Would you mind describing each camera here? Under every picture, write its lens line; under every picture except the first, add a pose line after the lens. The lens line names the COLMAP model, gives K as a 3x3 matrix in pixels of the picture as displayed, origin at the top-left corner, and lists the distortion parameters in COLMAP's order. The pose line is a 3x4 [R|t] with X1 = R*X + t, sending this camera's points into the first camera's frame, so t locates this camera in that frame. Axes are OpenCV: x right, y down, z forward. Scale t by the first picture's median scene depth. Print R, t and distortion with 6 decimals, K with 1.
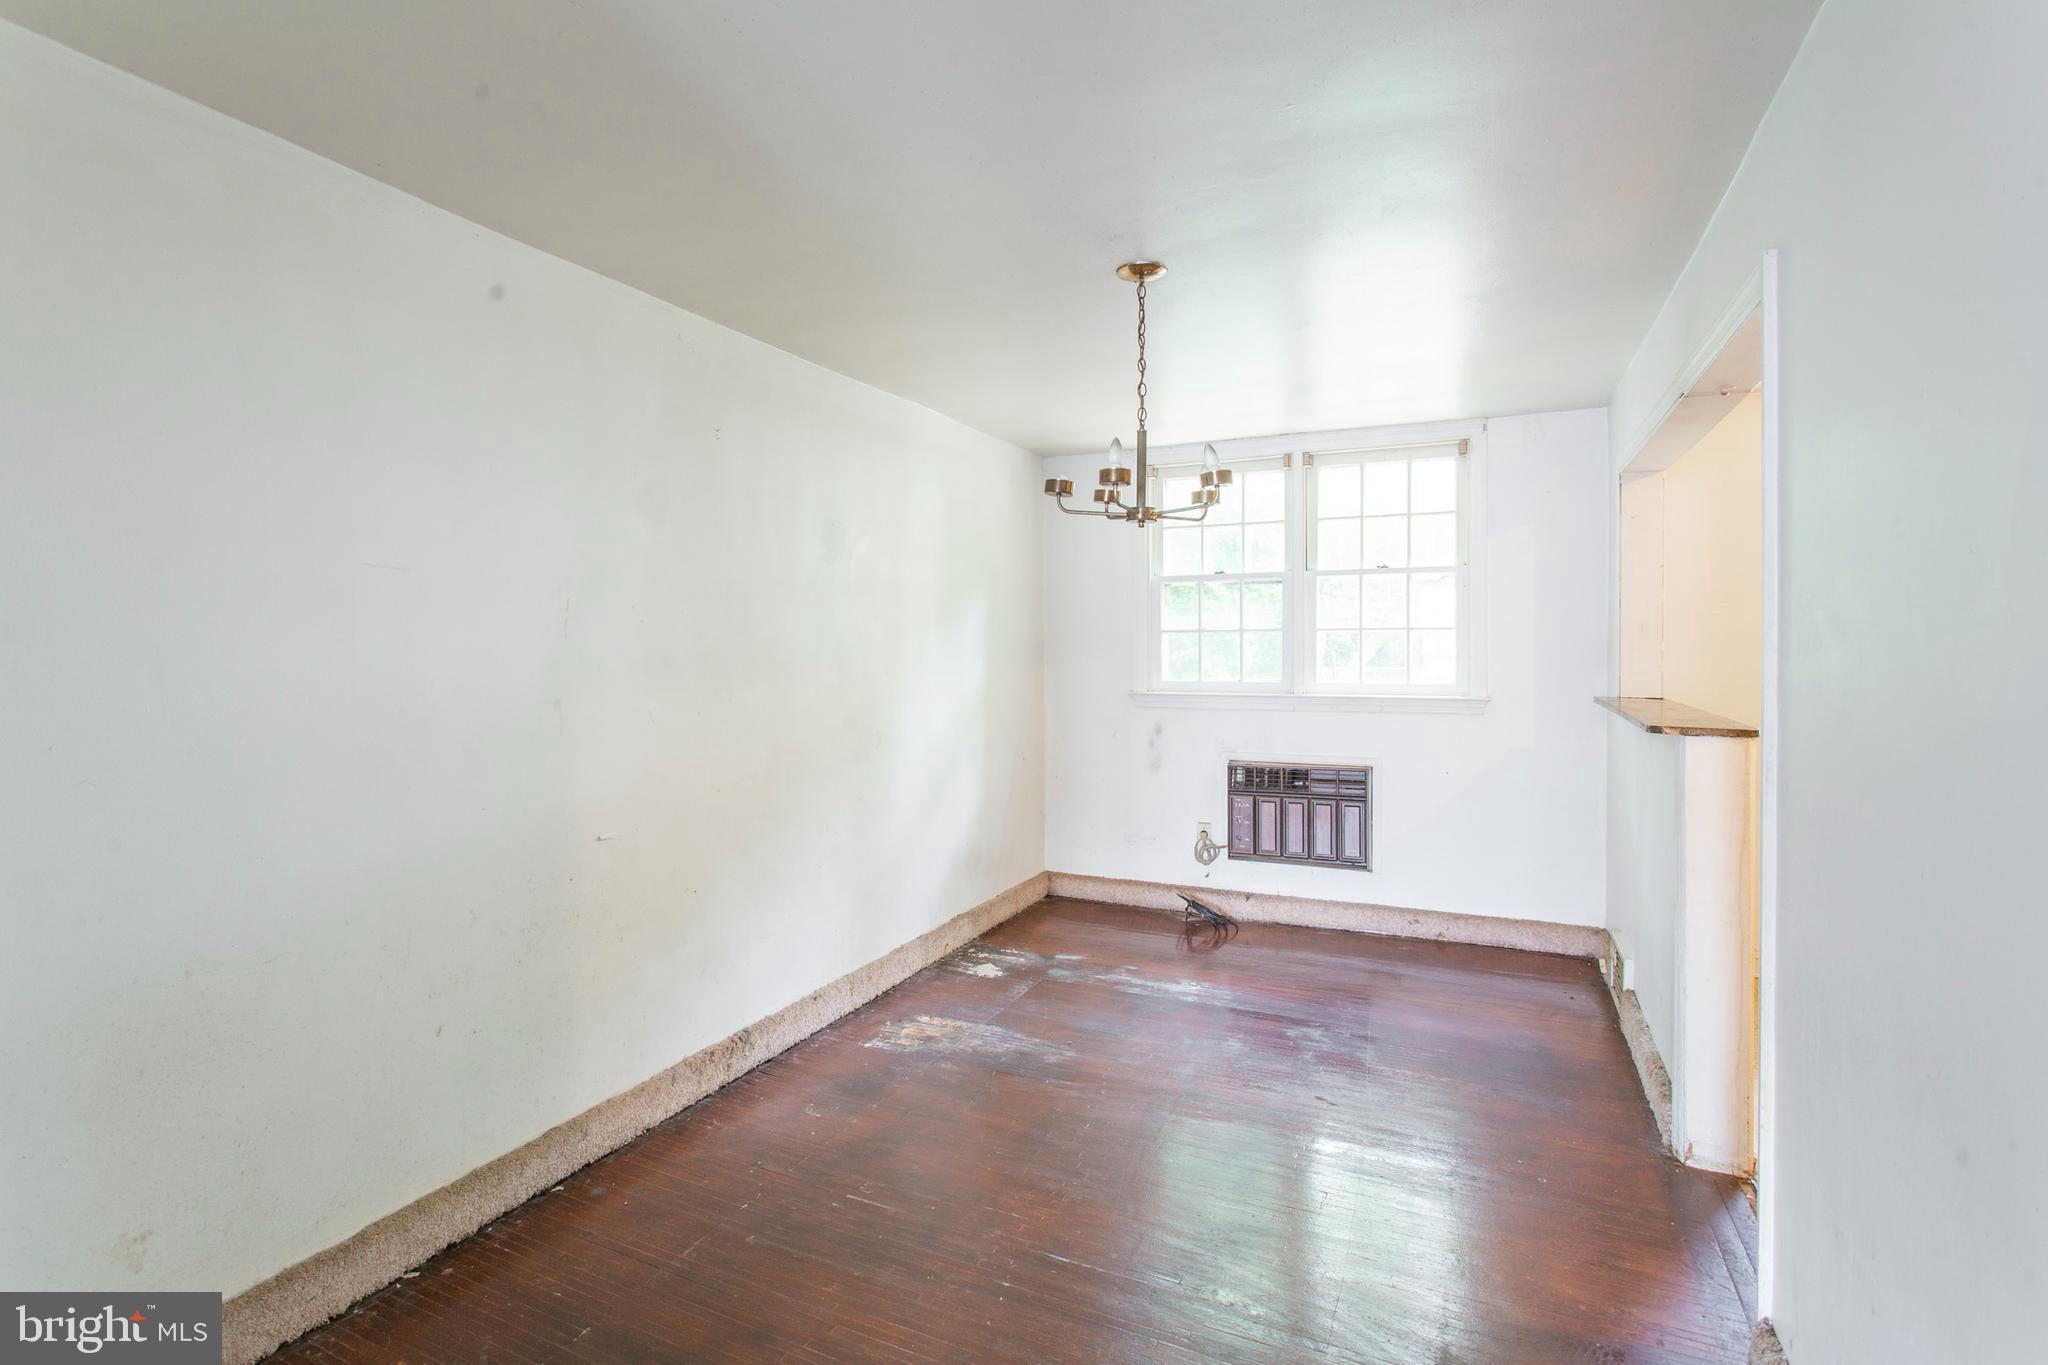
lens RADIAL K [[988.2, 0, 1001.9], [0, 988.2, 665.1], [0, 0, 1]] dist [-0.015954, 0.005788]
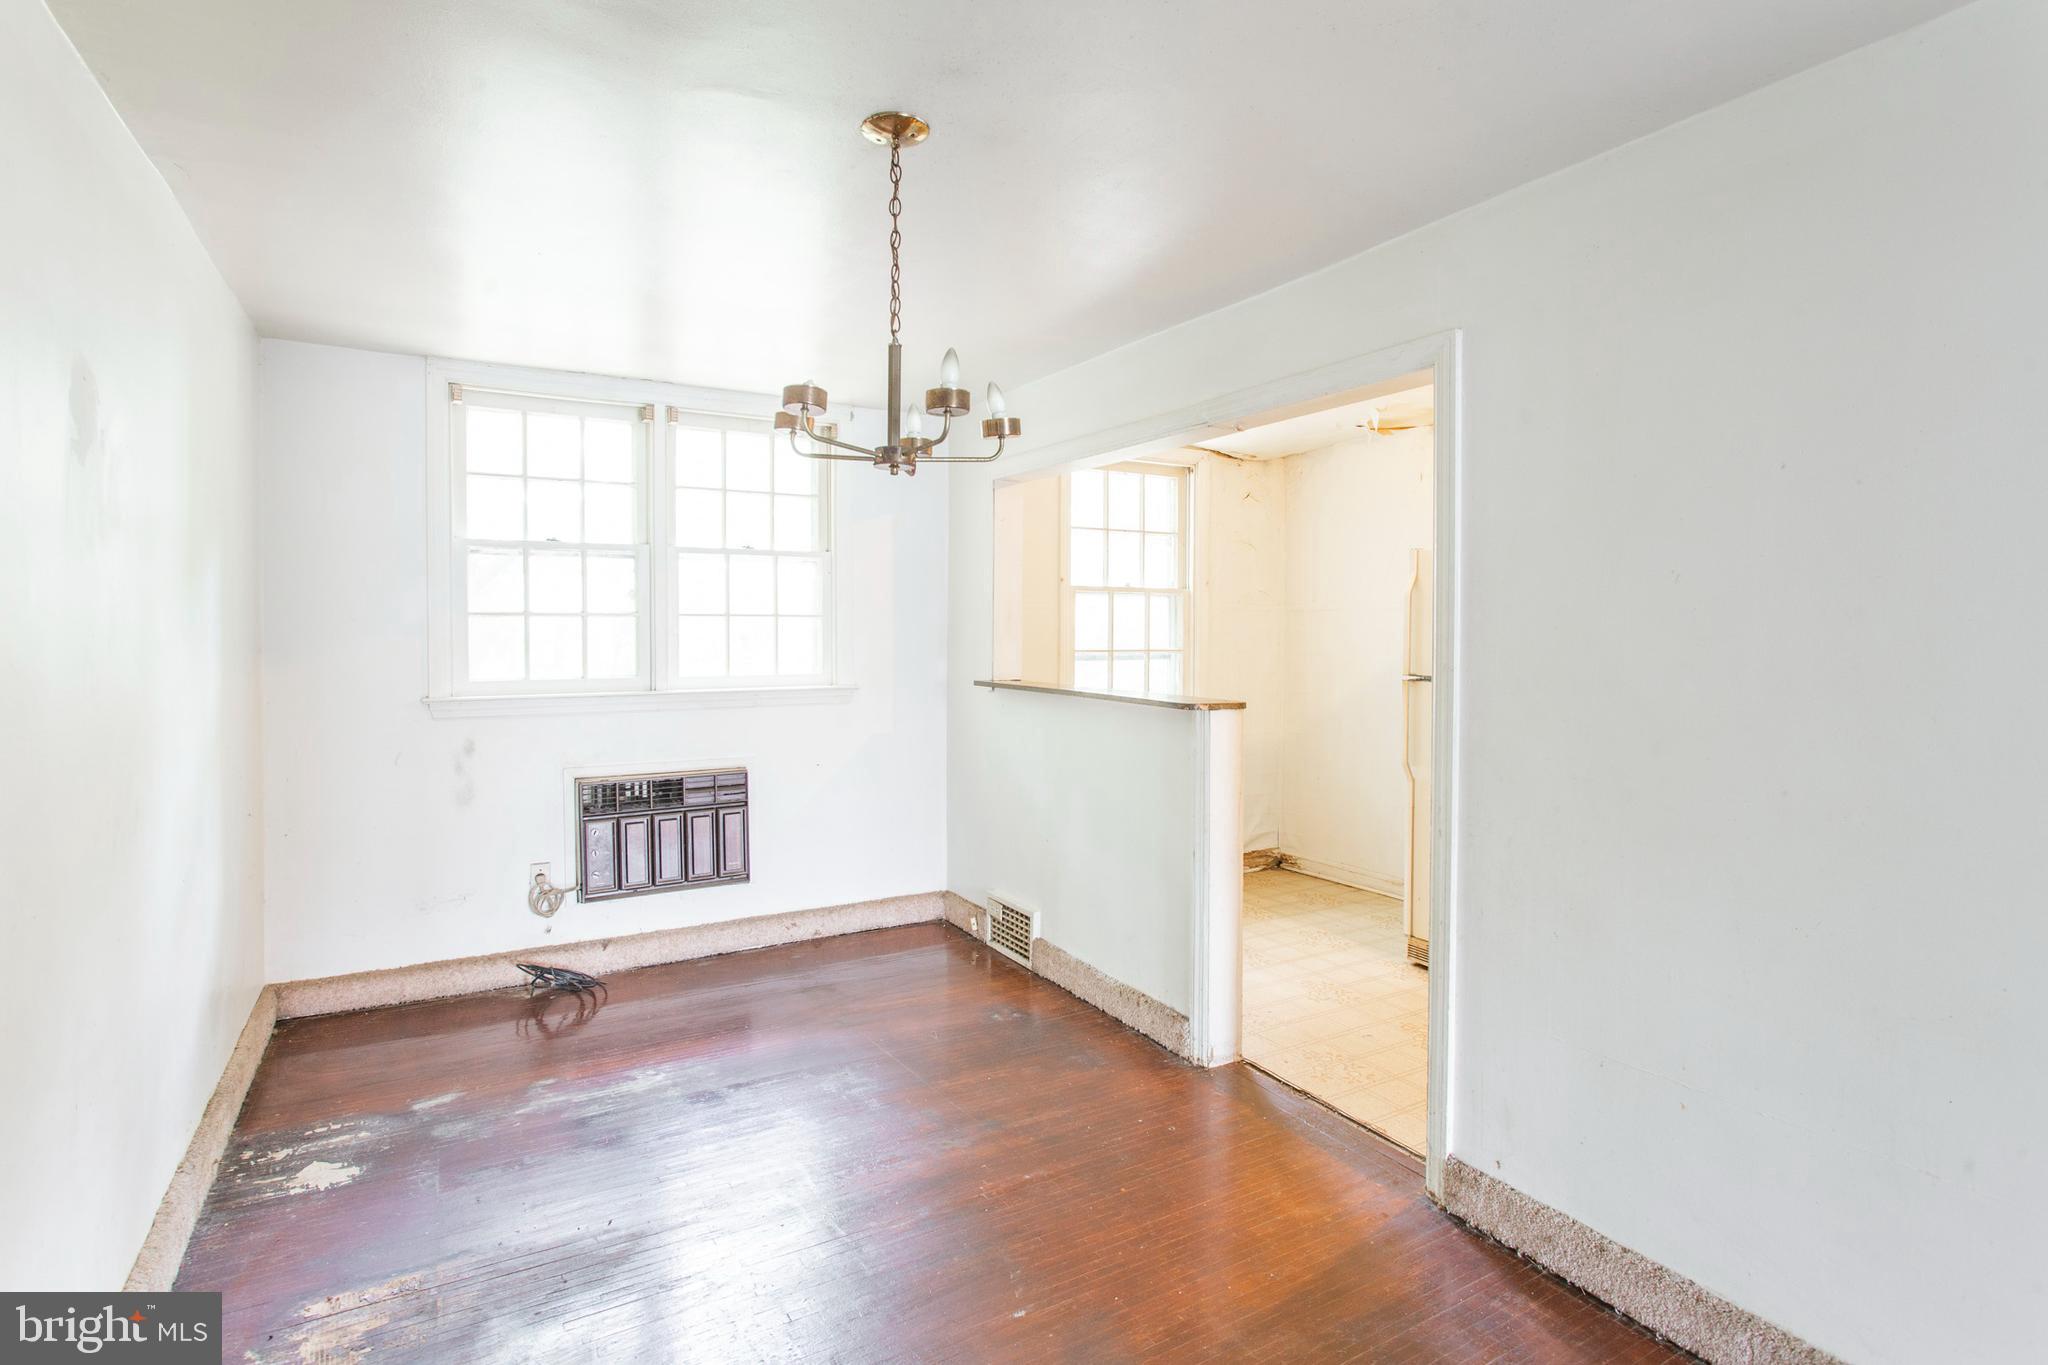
lens RADIAL K [[988.2, 0, 1000.9], [0, 988.2, 655.6], [0, 0, 1]] dist [-0.015954, 0.005788]
pose [[0.567209, -0.016018, 0.823418, -0.237634], [0.013310, 0.999859, 0.010282, -0.005747], [-0.823466, 0.005128, 0.567342, 0.288214]]
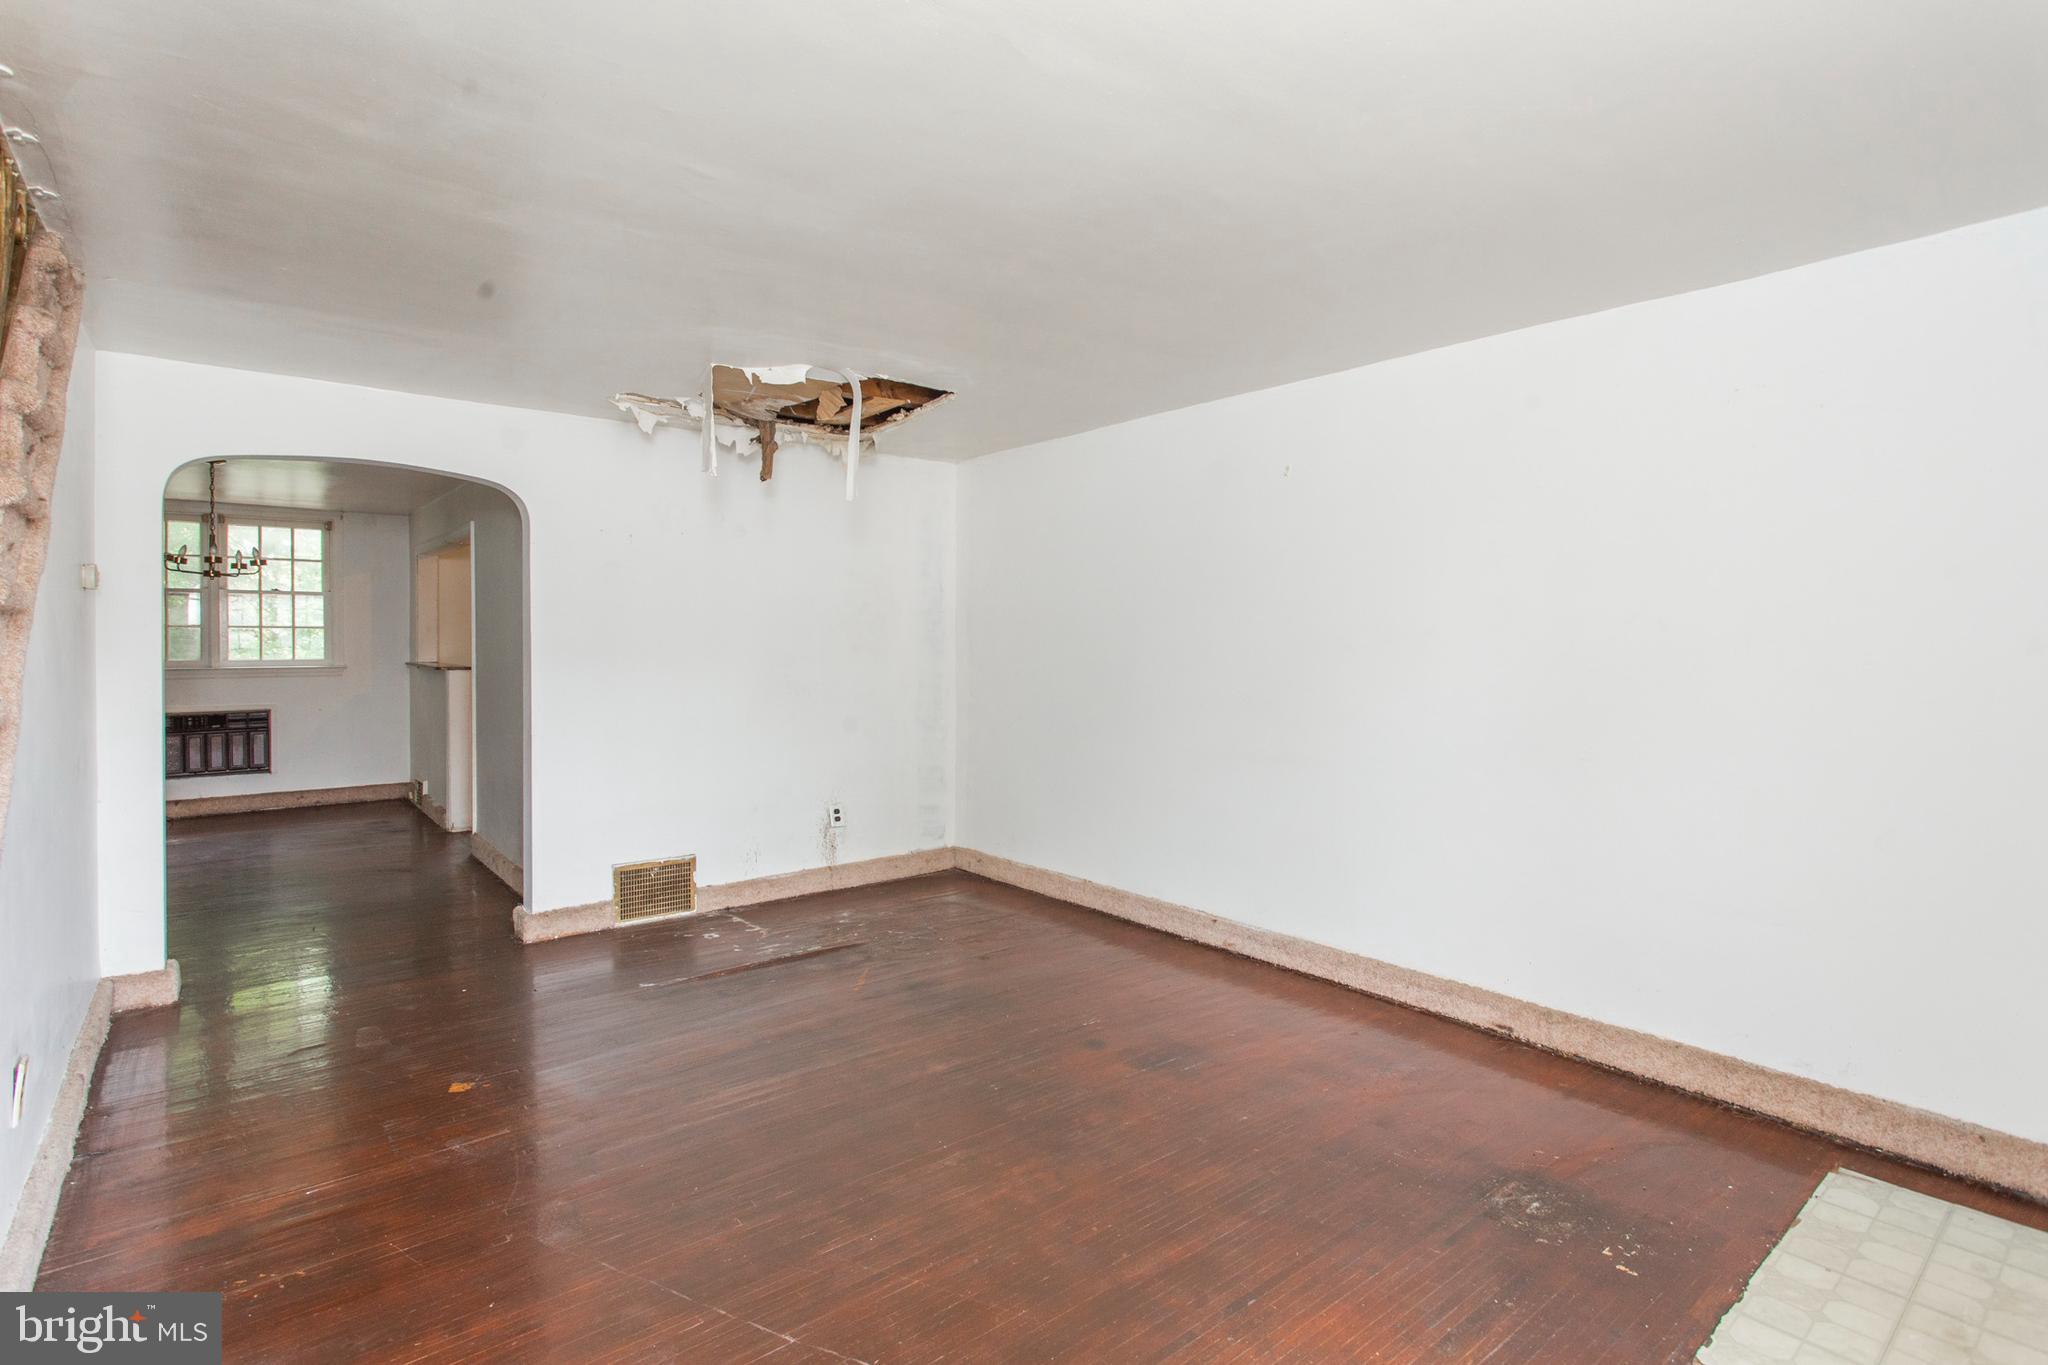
lens RADIAL K [[988.2, 0, 1002.5], [0, 988.2, 647.2], [0, 0, 1]] dist [-0.015954, 0.005788]
pose [[0.428860, 0.001143, 0.903370, -0.590162], [0.015697, 0.999839, -0.008717, 0.031178], [-0.903235, 0.017919, 0.428773, -0.827597]]
